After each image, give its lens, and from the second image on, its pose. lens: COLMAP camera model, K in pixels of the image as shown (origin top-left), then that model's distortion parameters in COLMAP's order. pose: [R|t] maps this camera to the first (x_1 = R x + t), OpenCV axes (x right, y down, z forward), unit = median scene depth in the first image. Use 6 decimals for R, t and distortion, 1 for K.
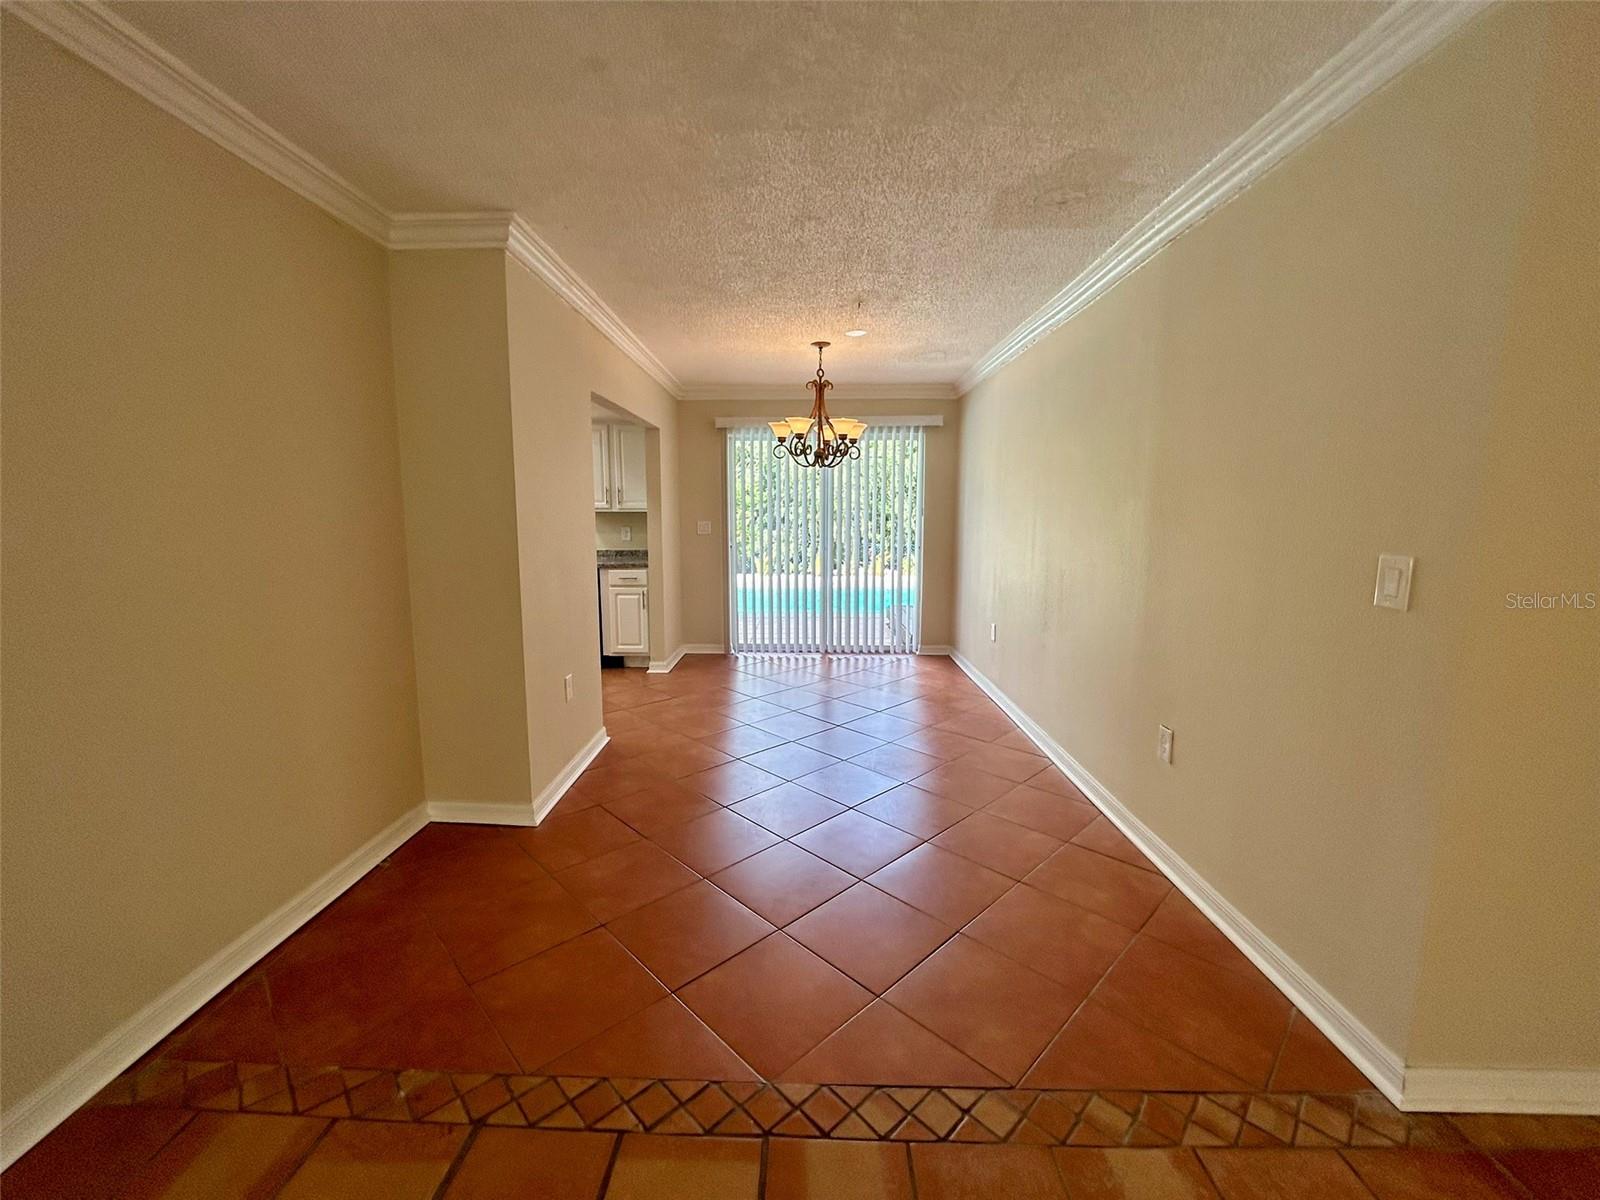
lens RADIAL K [[647.0, 0, 800.0], [0, 647.0, 600.0], [0, 0, 1]] dist [-0.000536, 0.011417]
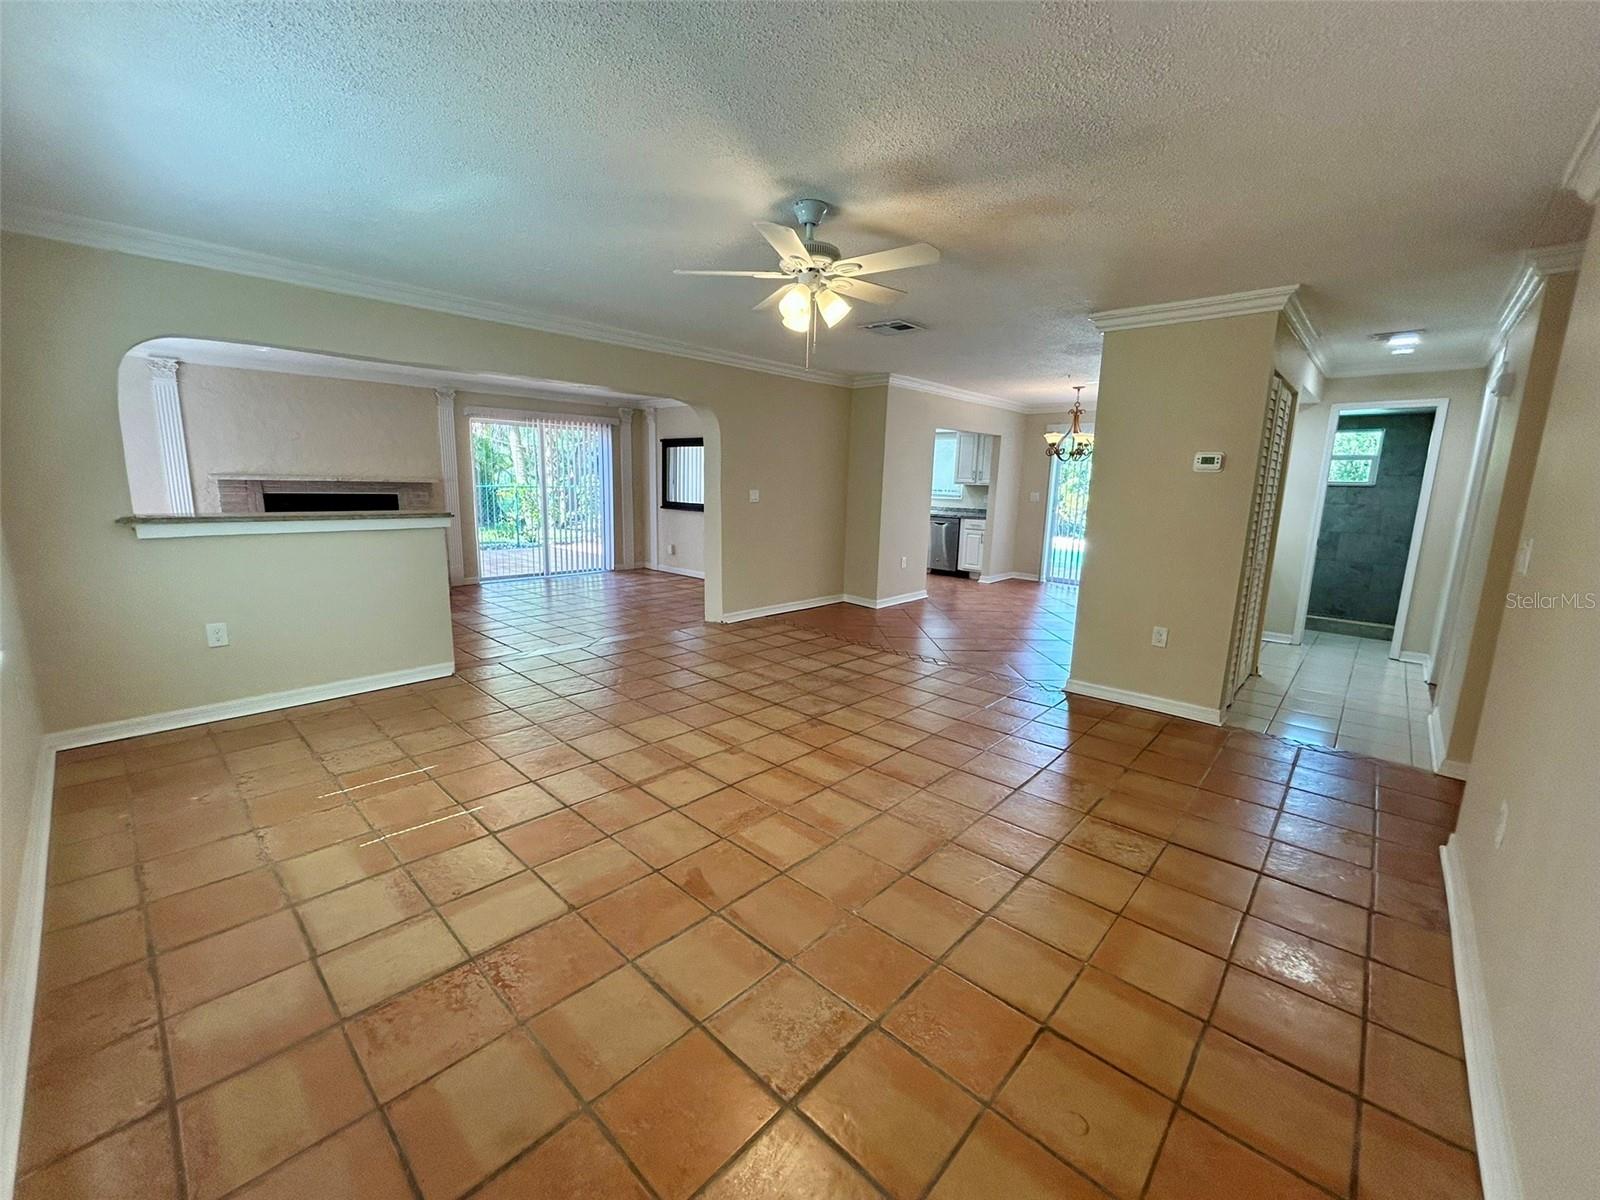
lens RADIAL K [[647.0, 0, 800.0], [0, 647.0, 600.0], [0, 0, 1]] dist [-0.000536, 0.011417]
pose [[0.743204, 0.138755, -0.654519, 0.649511], [-0.107949, 0.990310, 0.087366, 0.076018], [0.660299, 0.005724, 0.750981, -0.703295]]
